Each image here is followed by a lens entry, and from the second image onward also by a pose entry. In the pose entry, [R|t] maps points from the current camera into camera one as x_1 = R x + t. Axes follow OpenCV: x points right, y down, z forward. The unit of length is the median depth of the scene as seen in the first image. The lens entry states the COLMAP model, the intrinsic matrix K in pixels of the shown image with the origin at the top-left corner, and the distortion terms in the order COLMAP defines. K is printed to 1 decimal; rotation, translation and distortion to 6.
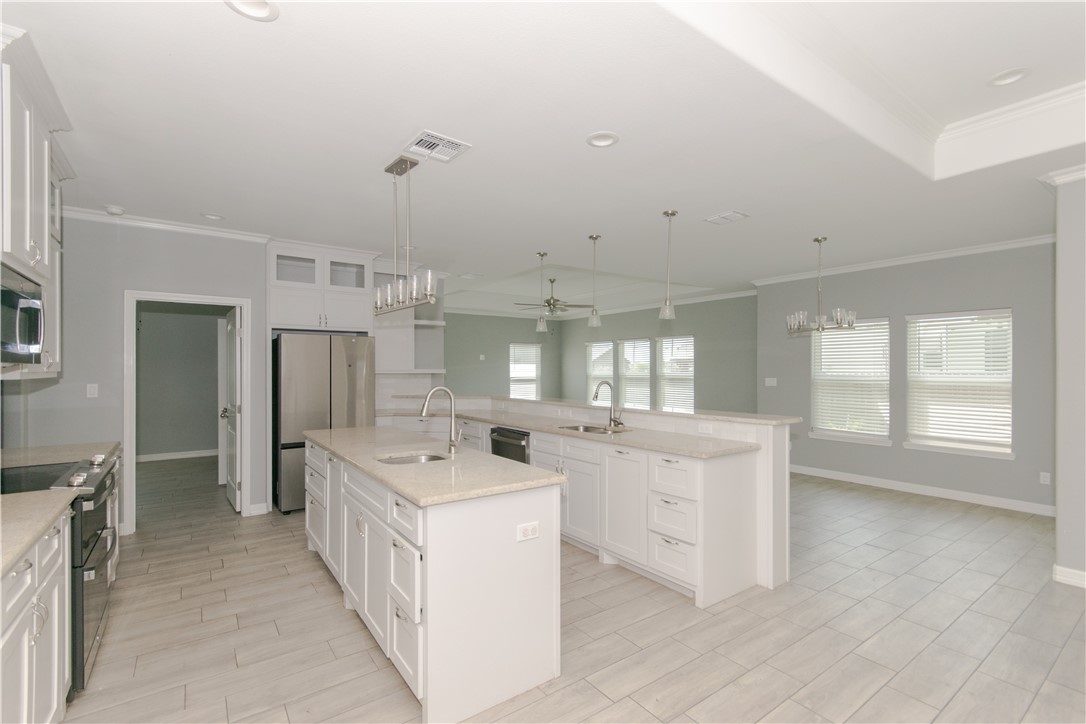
lens RADIAL K [[493.7, 0, 543.3], [0, 493.7, 370.2], [0, 0, 1]] dist [0.011141, -0.000440]
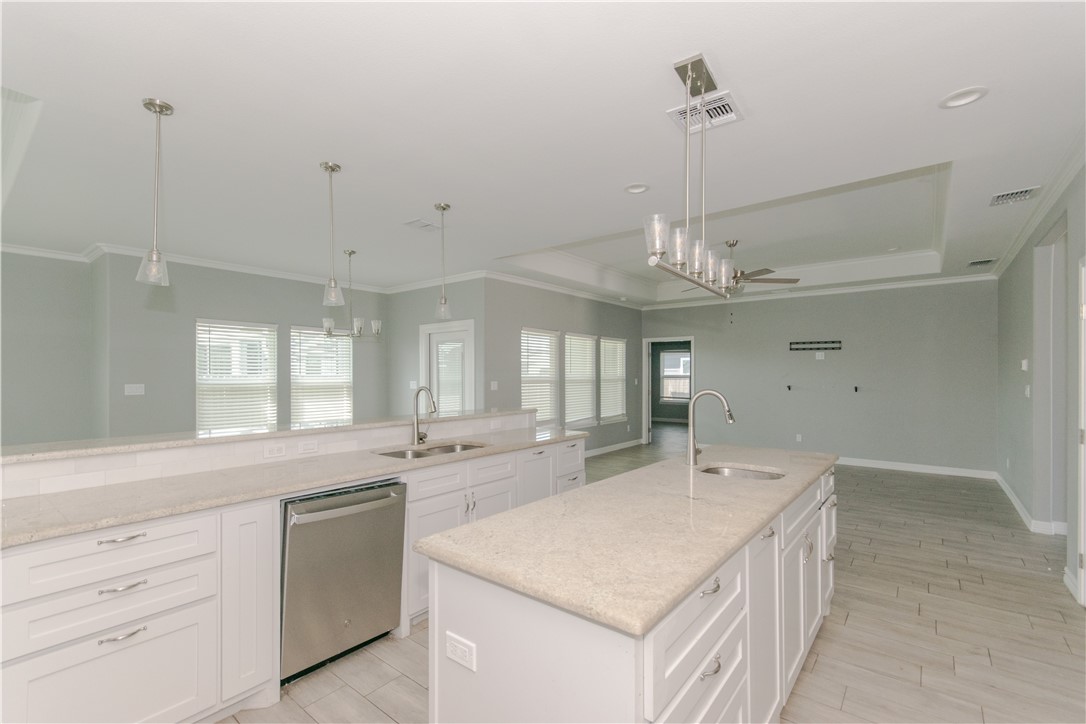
lens RADIAL K [[493.7, 0, 526.2], [0, 493.7, 374.6], [0, 0, 1]] dist [0.011141, -0.000440]
pose [[-0.250729, -0.002755, 0.968053, -0.587502], [0.002936, 0.999989, 0.003606, 0.000717], [-0.968053, 0.003746, -0.250718, 0.916385]]
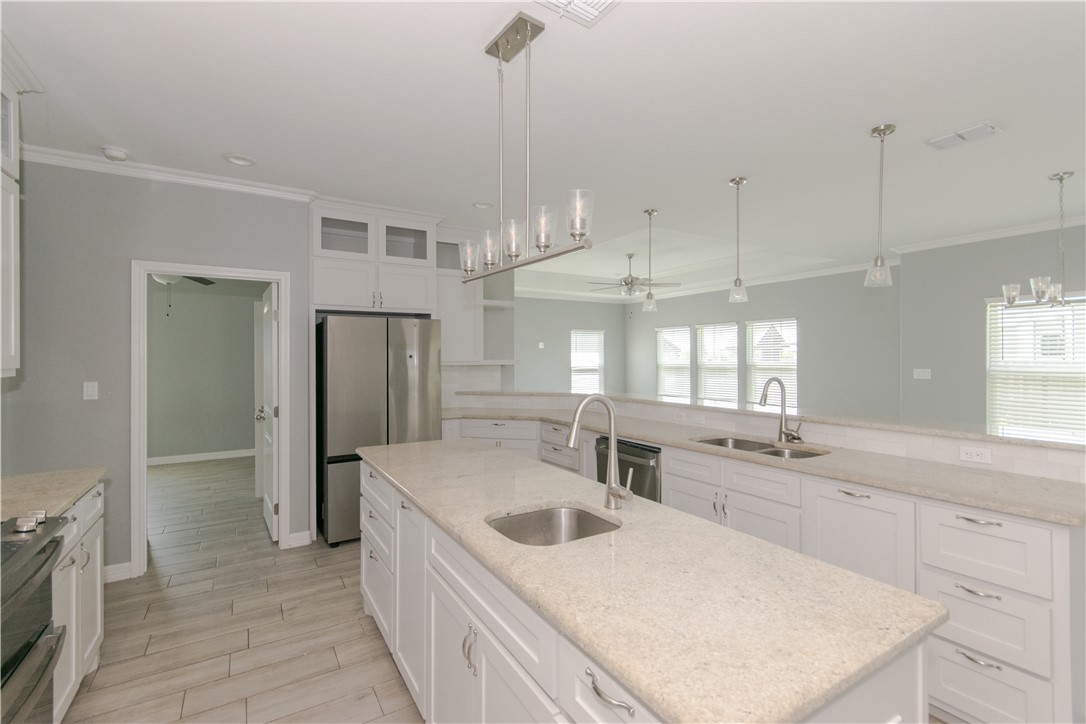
lens RADIAL K [[493.7, 0, 549.1], [0, 493.7, 355.8], [0, 0, 1]] dist [0.011141, -0.000440]
pose [[0.997979, -0.004026, -0.063415, -0.129788], [0.003722, 0.999981, -0.004908, -0.005657], [0.063433, 0.004662, 0.997975, 0.241072]]
